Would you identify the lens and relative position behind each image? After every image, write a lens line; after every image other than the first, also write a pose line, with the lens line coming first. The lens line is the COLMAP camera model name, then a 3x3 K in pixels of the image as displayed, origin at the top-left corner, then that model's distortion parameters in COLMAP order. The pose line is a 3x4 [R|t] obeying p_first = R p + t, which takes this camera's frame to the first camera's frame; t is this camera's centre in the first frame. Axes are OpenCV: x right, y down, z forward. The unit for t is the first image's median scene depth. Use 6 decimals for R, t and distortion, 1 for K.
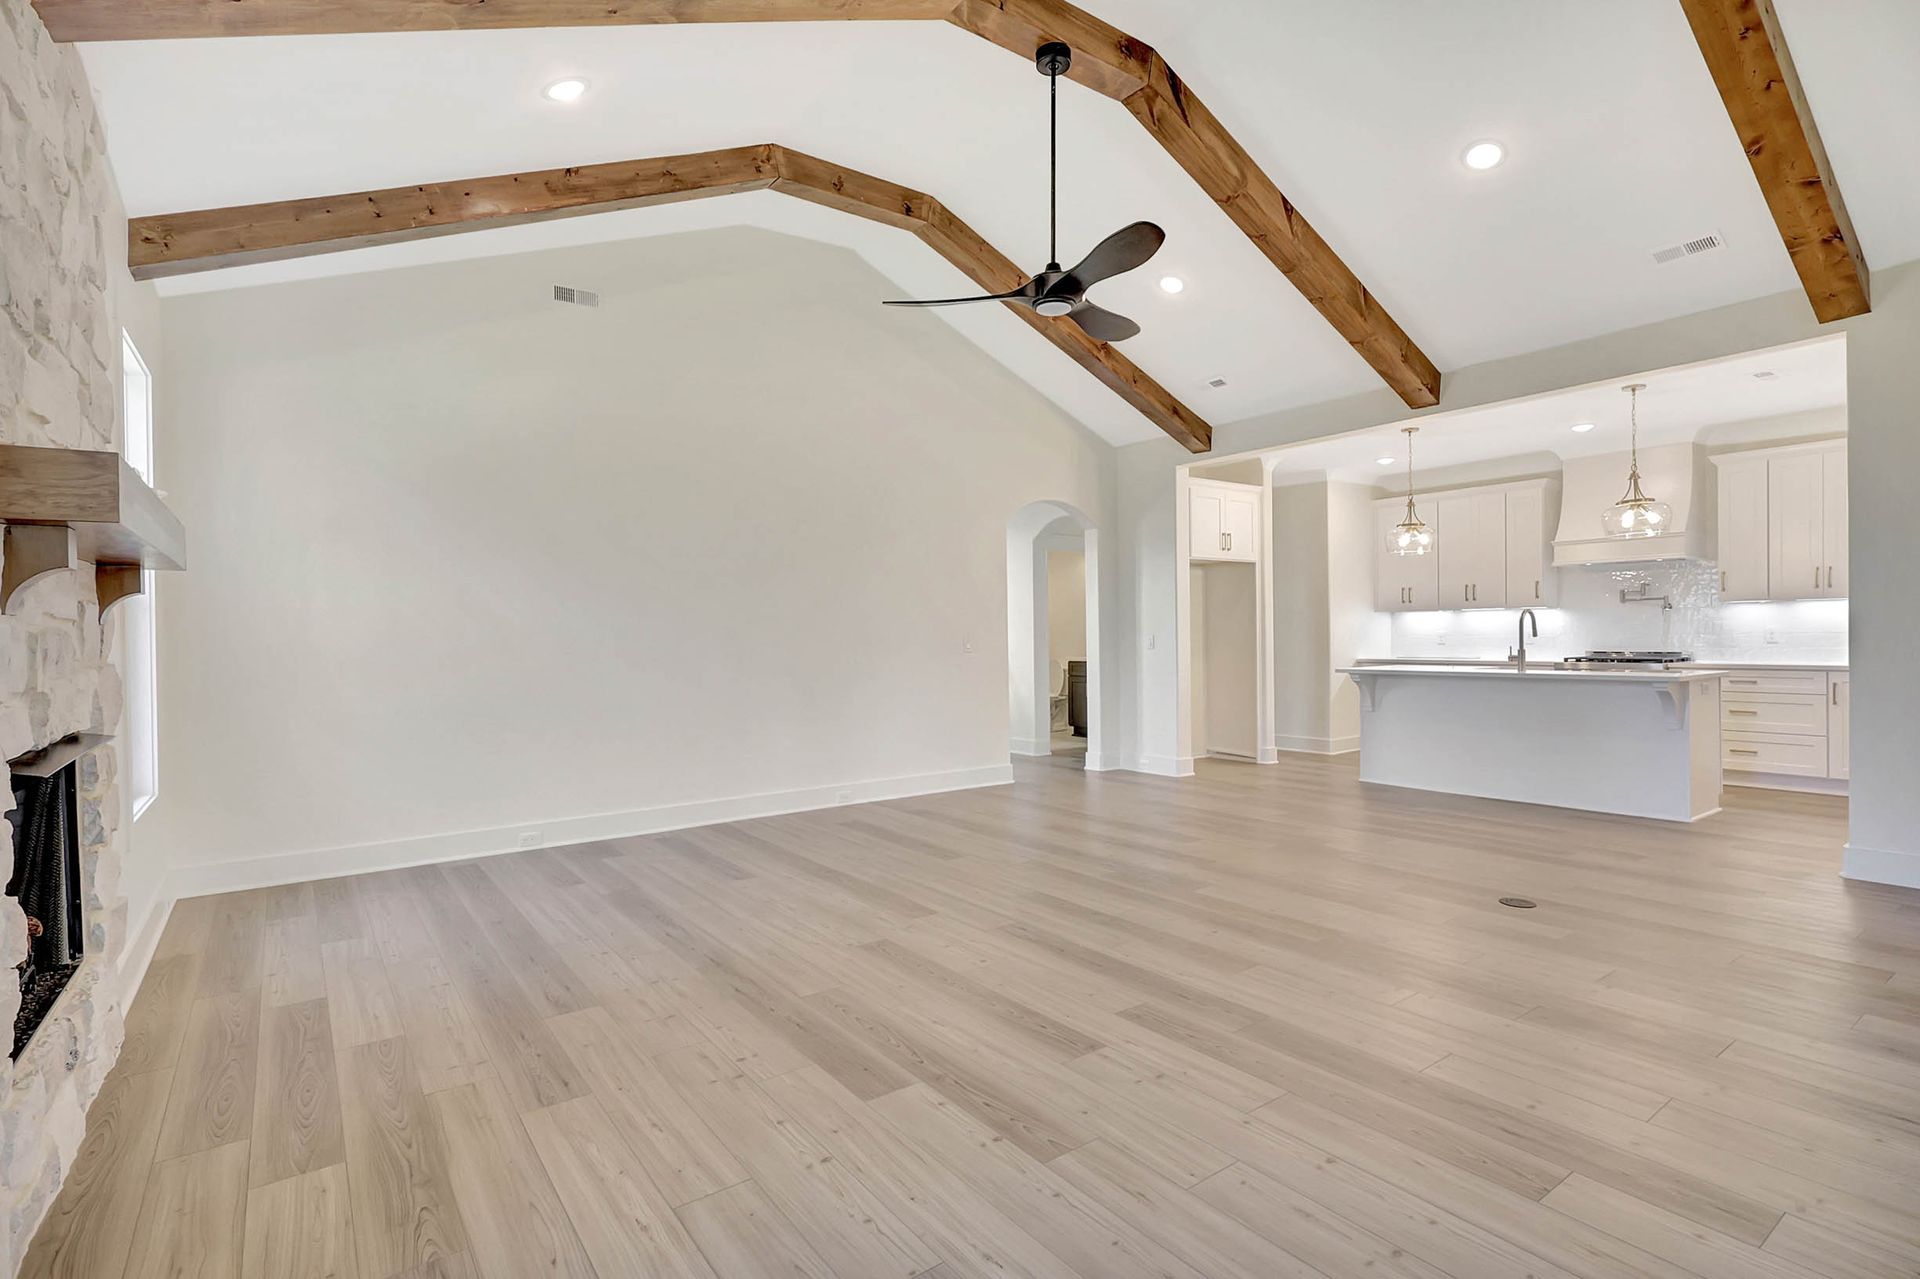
lens RADIAL K [[926.4, 0, 960.1], [0, 926.4, 642.0], [0, 0, 1]] dist [0.001532, 0.000184]
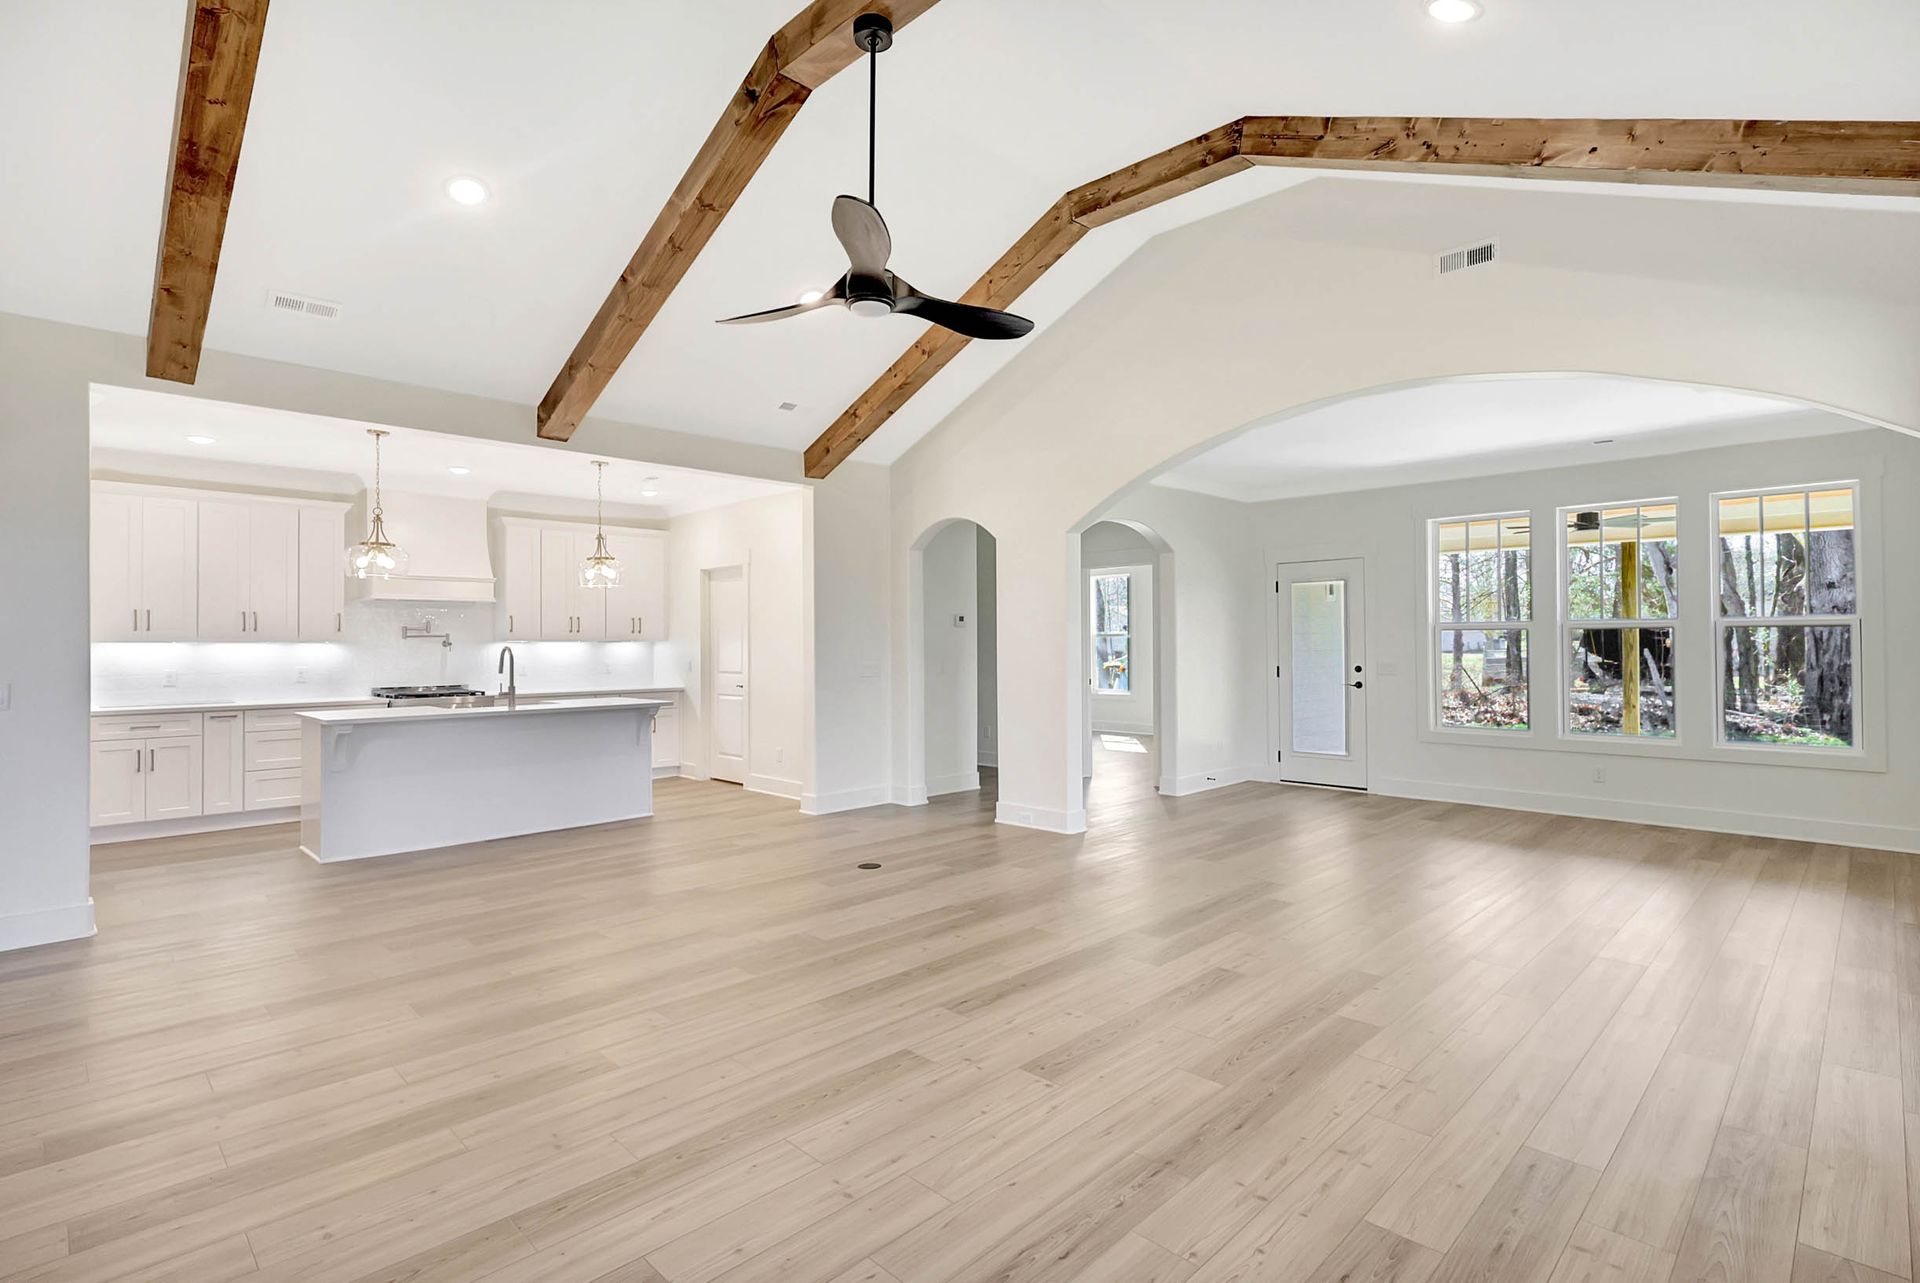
lens RADIAL K [[926.4, 0, 990.0], [0, 926.4, 646.3], [0, 0, 1]] dist [0.001532, 0.000184]
pose [[-0.177788, 0.012499, 0.983989, -0.426815], [0.014599, 0.999843, -0.010063, -0.015176], [-0.983960, 0.012576, -0.177943, 0.577799]]
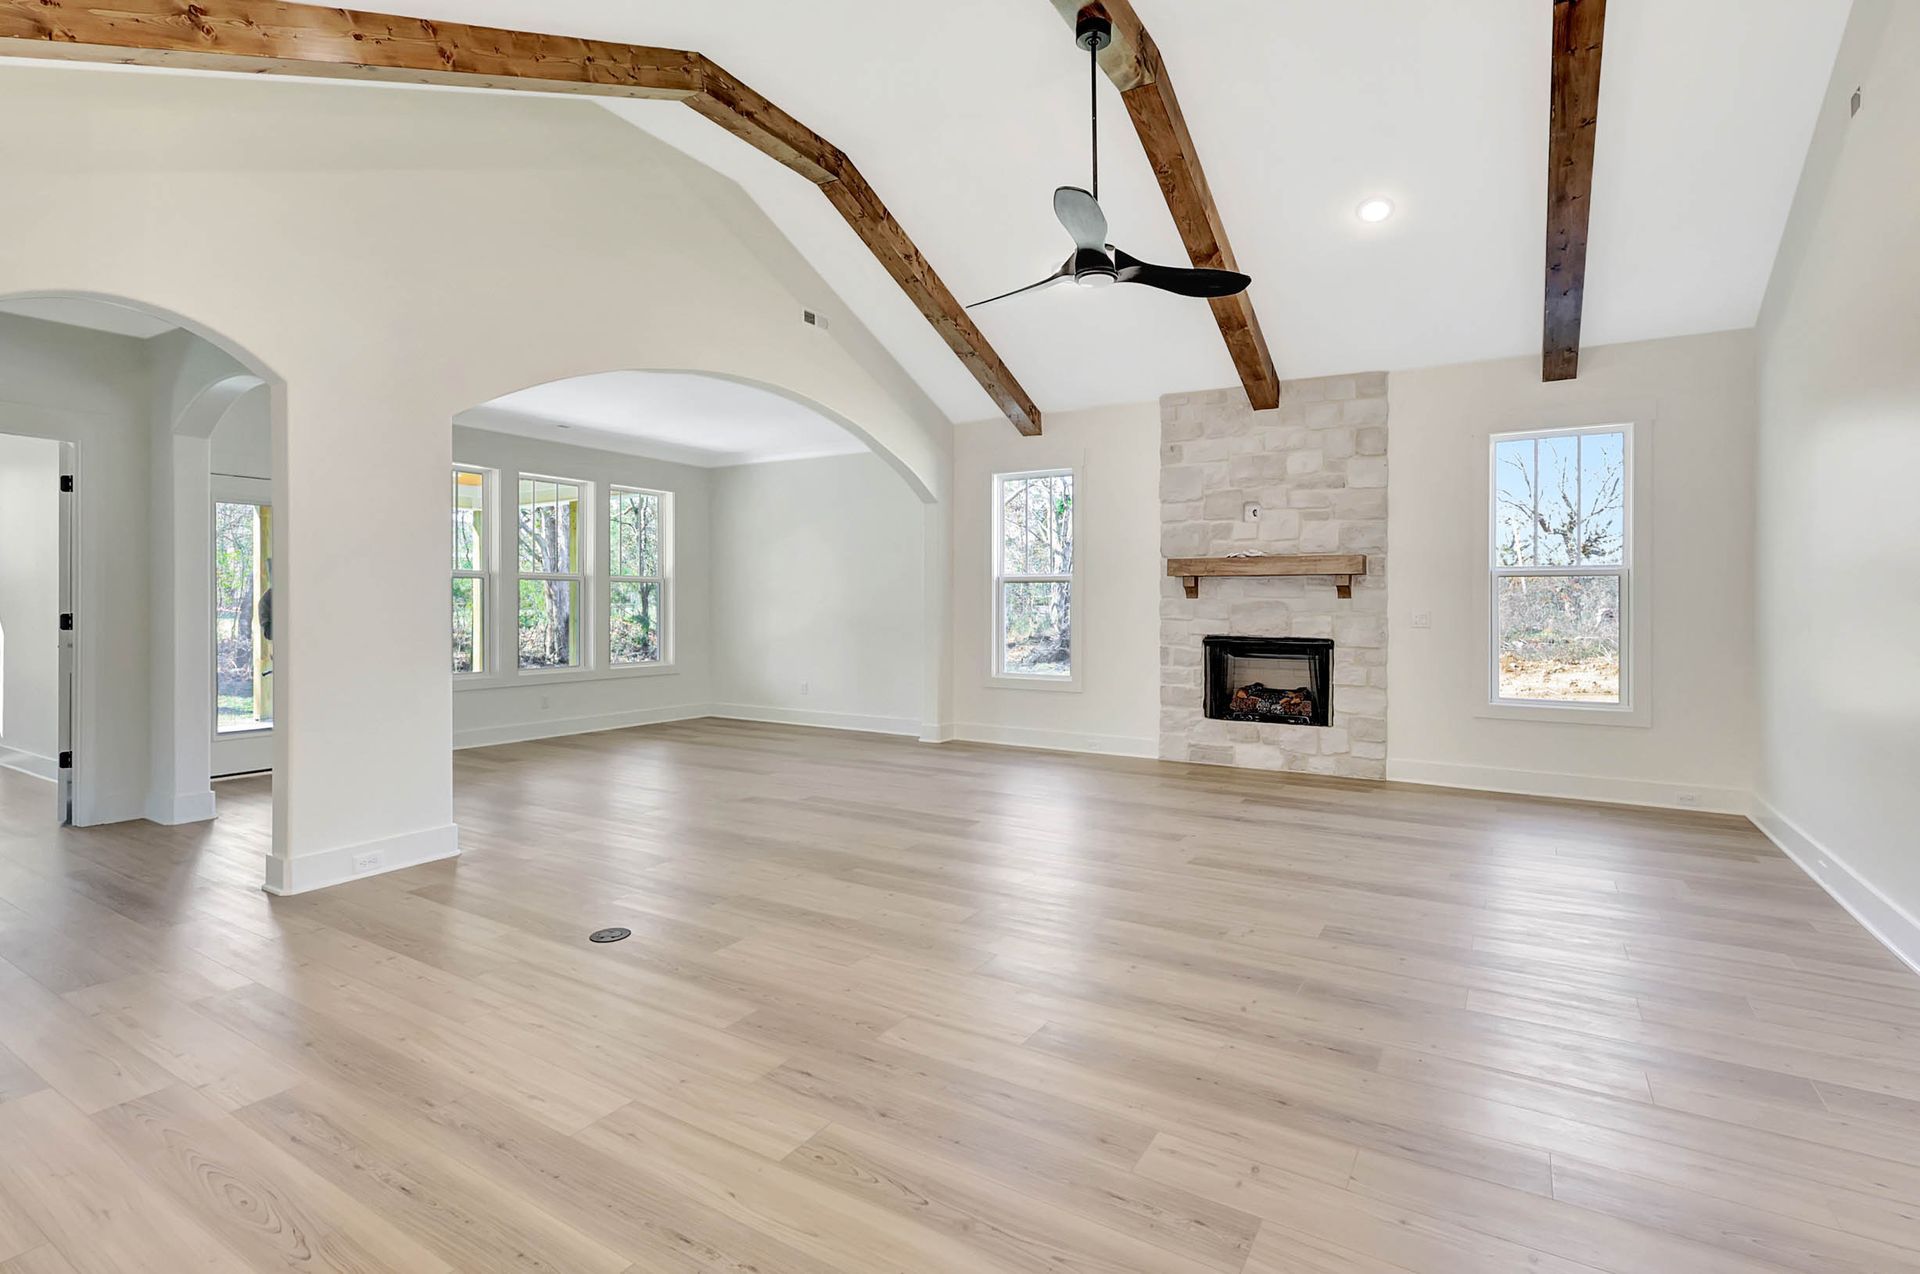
lens RADIAL K [[926.4, 0, 946.8], [0, 926.4, 627.9], [0, 0, 1]] dist [0.001532, 0.000184]
pose [[-0.923438, 0.020360, -0.383206, 0.336868], [0.006005, 0.999236, 0.038620, -0.015191], [0.383699, 0.033362, -0.922855, 1.018387]]
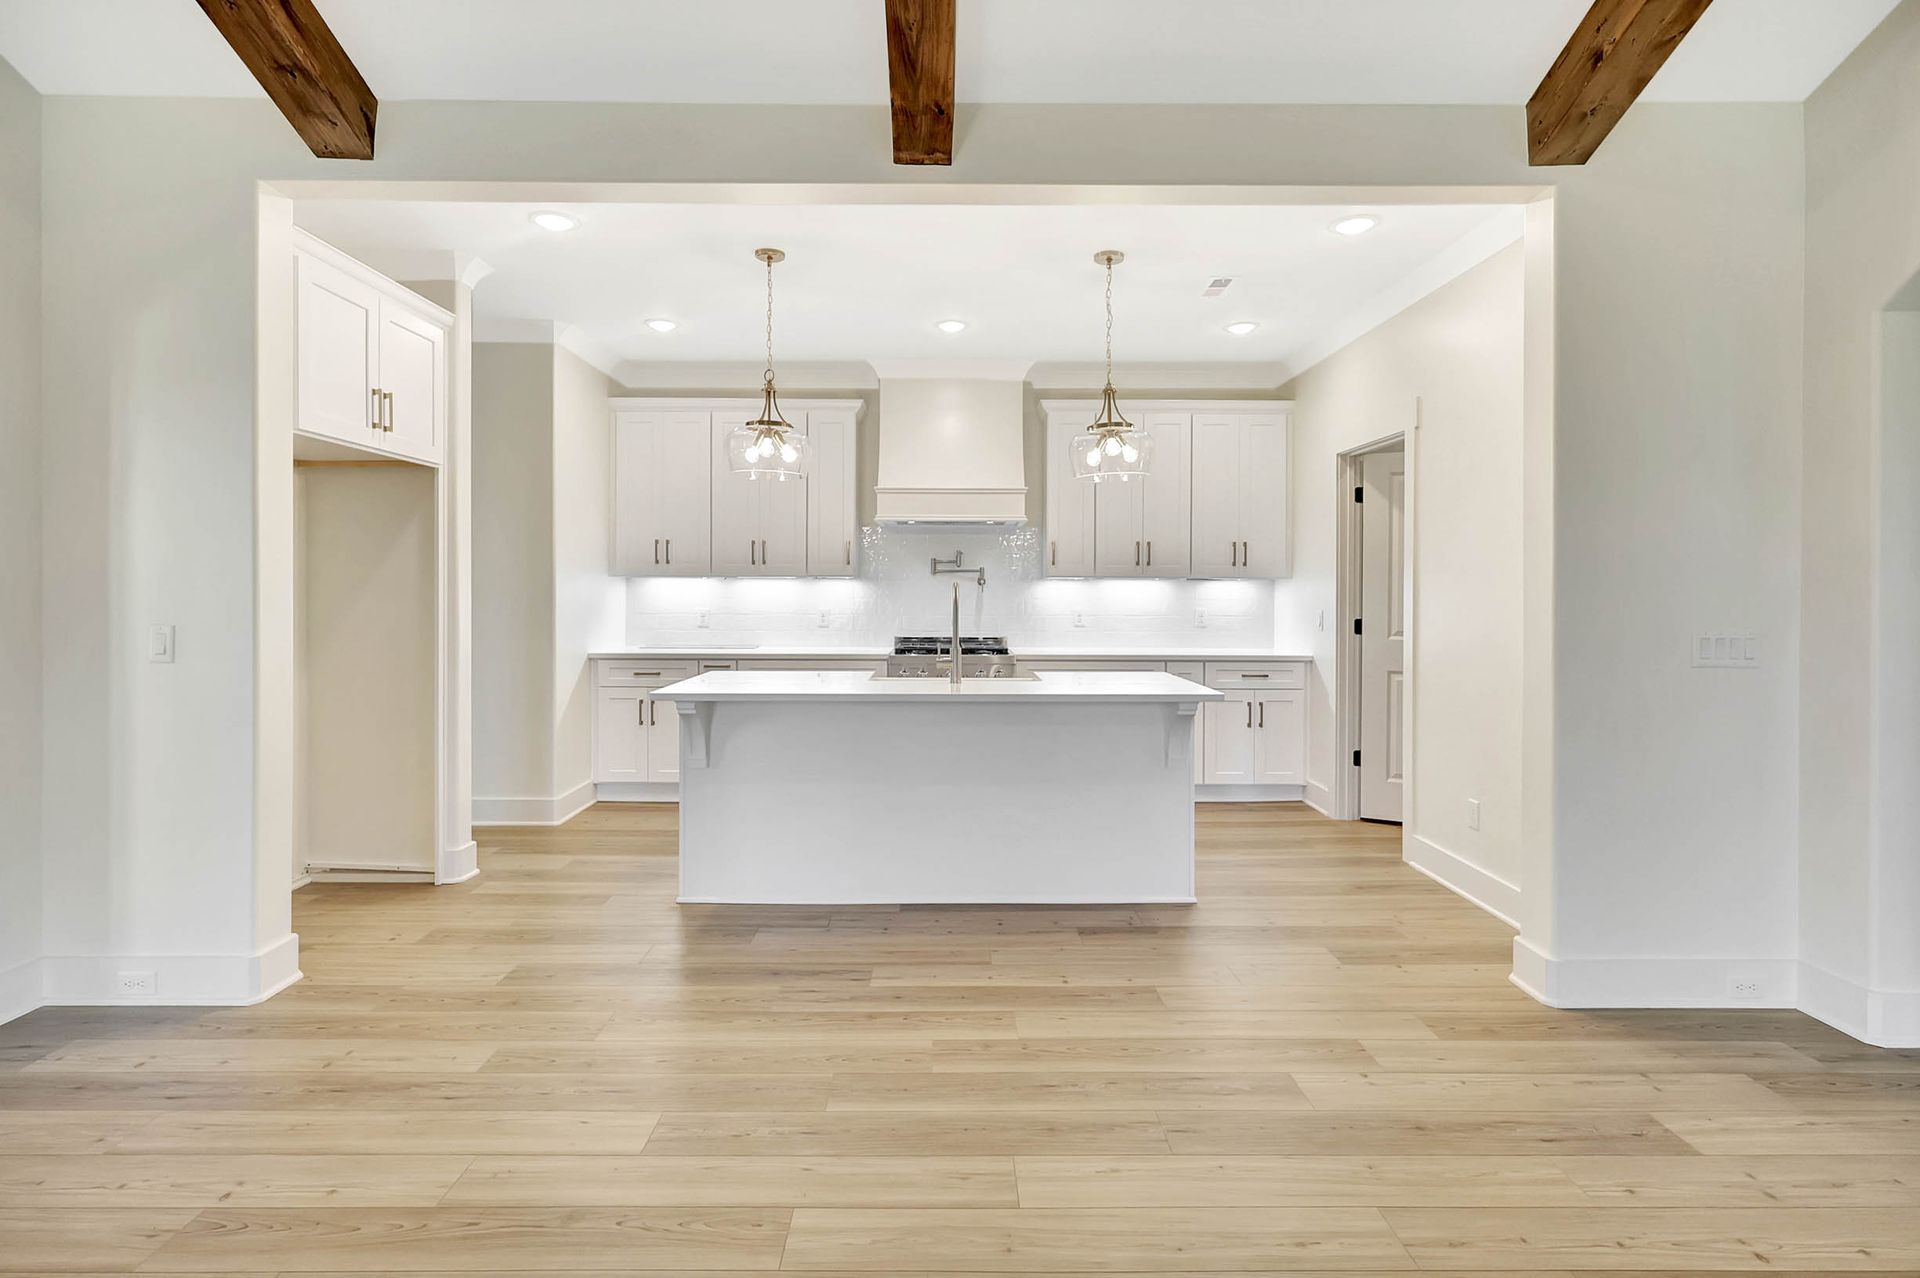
lens RADIAL K [[926.4, 0, 946.8], [0, 926.4, 595.1], [0, 0, 1]] dist [0.001532, 0.000184]
pose [[0.583208, 0.011517, 0.812241, 0.091945], [-0.006001, 0.999933, -0.009869, -0.018242], [-0.812301, 0.000882, 0.583238, 0.565500]]
